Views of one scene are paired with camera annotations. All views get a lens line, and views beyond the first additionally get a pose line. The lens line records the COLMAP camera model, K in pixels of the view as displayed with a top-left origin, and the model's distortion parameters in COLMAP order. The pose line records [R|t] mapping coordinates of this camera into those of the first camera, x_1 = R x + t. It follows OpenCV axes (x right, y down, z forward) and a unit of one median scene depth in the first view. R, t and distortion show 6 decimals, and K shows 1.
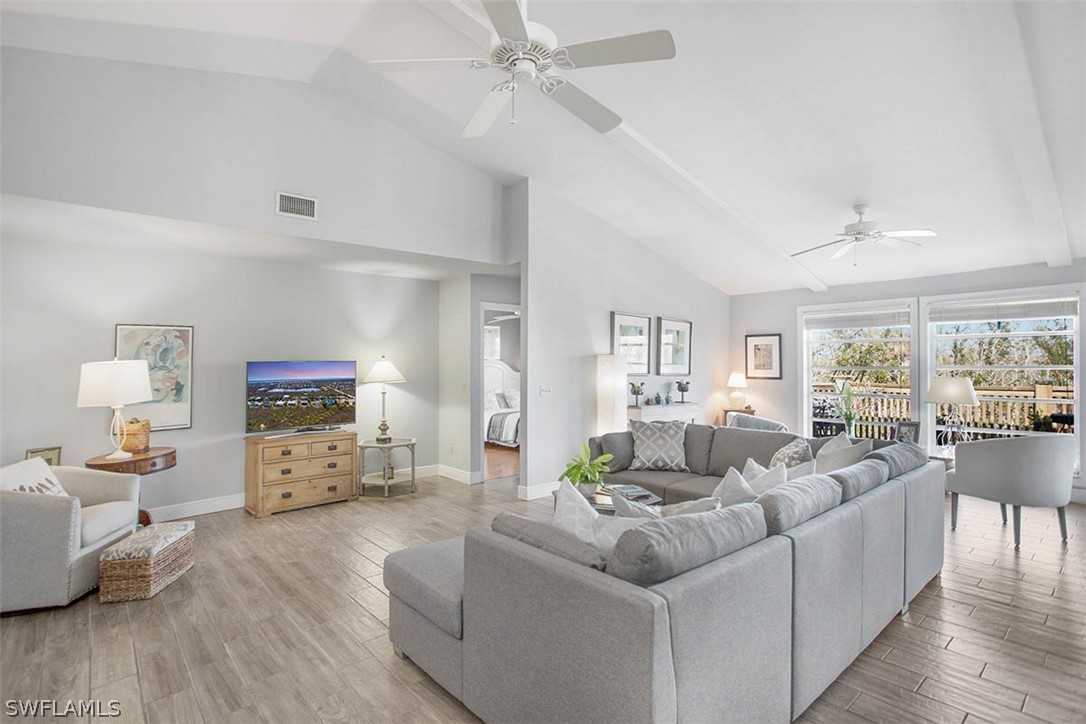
lens RADIAL K [[551.9, 0, 550.2], [0, 551.9, 342.7], [0, 0, 1]] dist [-0.116305, 0.074268]
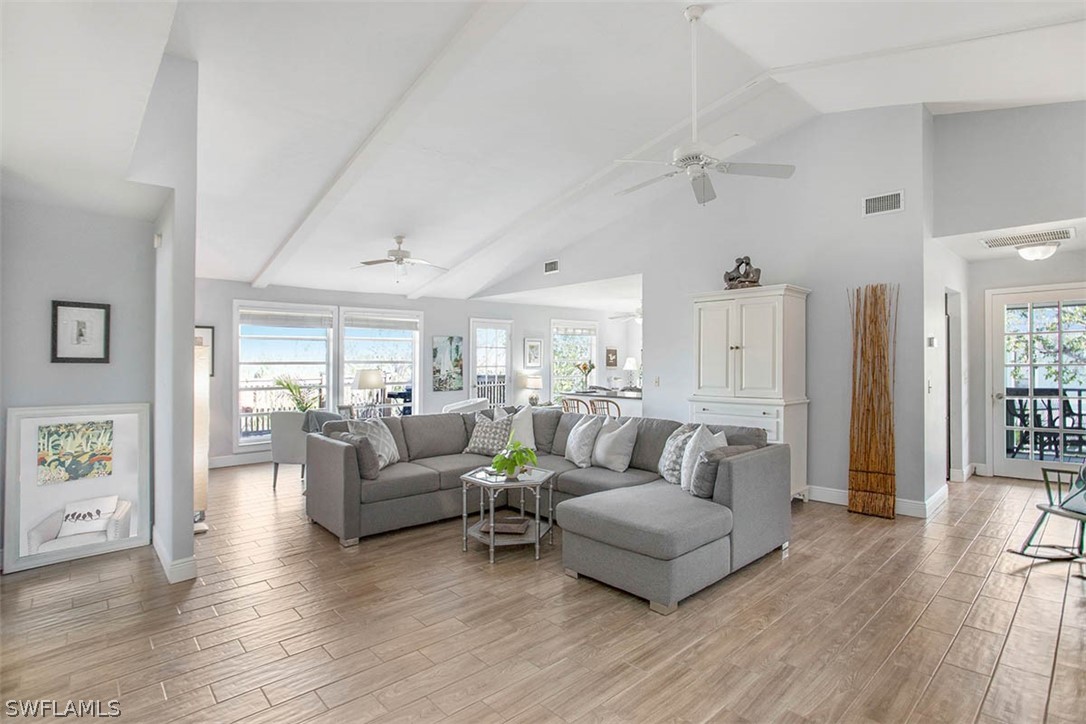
lens RADIAL K [[541.6, 0, 543.0], [0, 541.6, 362.0], [0, 0, 1]] dist [-0.000759, 0.000168]
pose [[-0.008919, -0.003994, 0.999952, -0.675839], [-0.042427, 0.999093, 0.003612, 0.022980], [-0.999060, -0.042392, -0.009080, 0.605960]]
